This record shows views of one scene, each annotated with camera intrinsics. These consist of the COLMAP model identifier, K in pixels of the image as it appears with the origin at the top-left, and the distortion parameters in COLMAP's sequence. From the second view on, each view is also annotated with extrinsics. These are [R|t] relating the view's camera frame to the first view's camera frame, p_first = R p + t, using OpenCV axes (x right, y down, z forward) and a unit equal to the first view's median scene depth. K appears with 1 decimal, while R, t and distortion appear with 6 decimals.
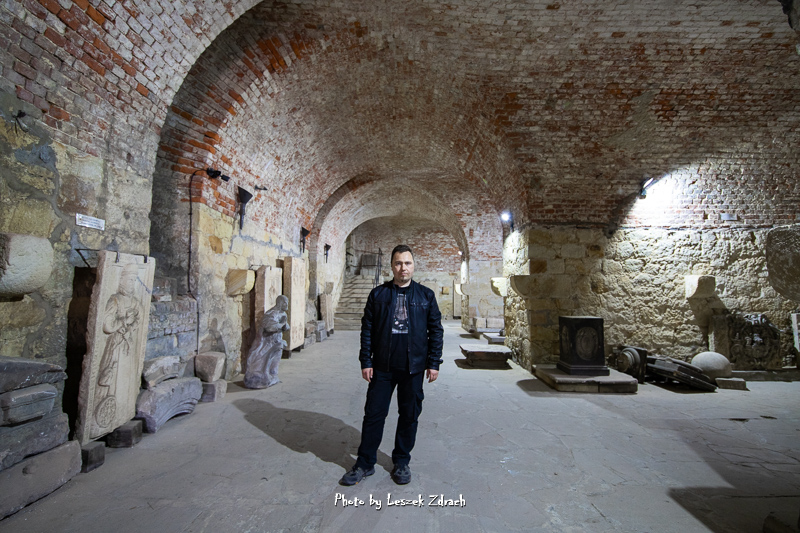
lens RADIAL K [[394.3, 0, 403.7], [0, 394.3, 268.0], [0, 0, 1]] dist [0.008568, -0.010905]
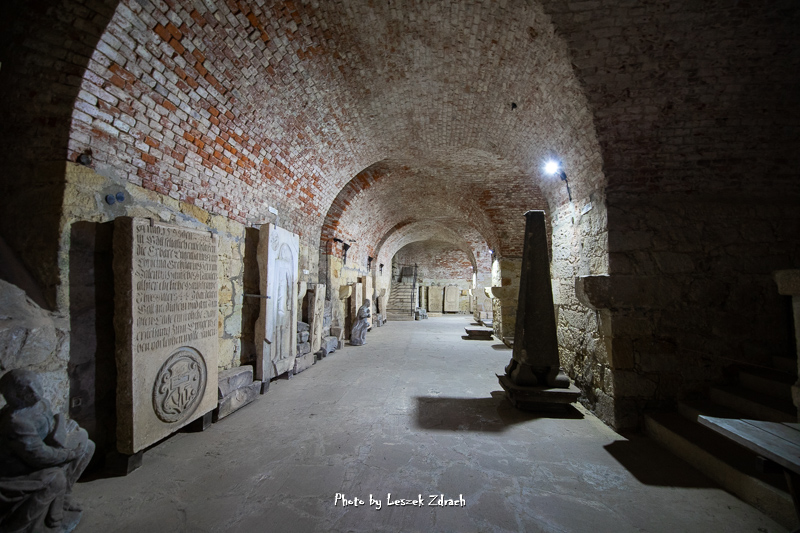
lens RADIAL K [[346.0, 0, 403.7], [0, 346.0, 268.7], [0, 0, 1]] dist [-0.000928, -0.000014]
pose [[0.995769, -0.010958, -0.091234, 0.024549], [0.010435, 0.999926, -0.006209, -0.059277], [0.091296, 0.005231, 0.995810, -0.604984]]
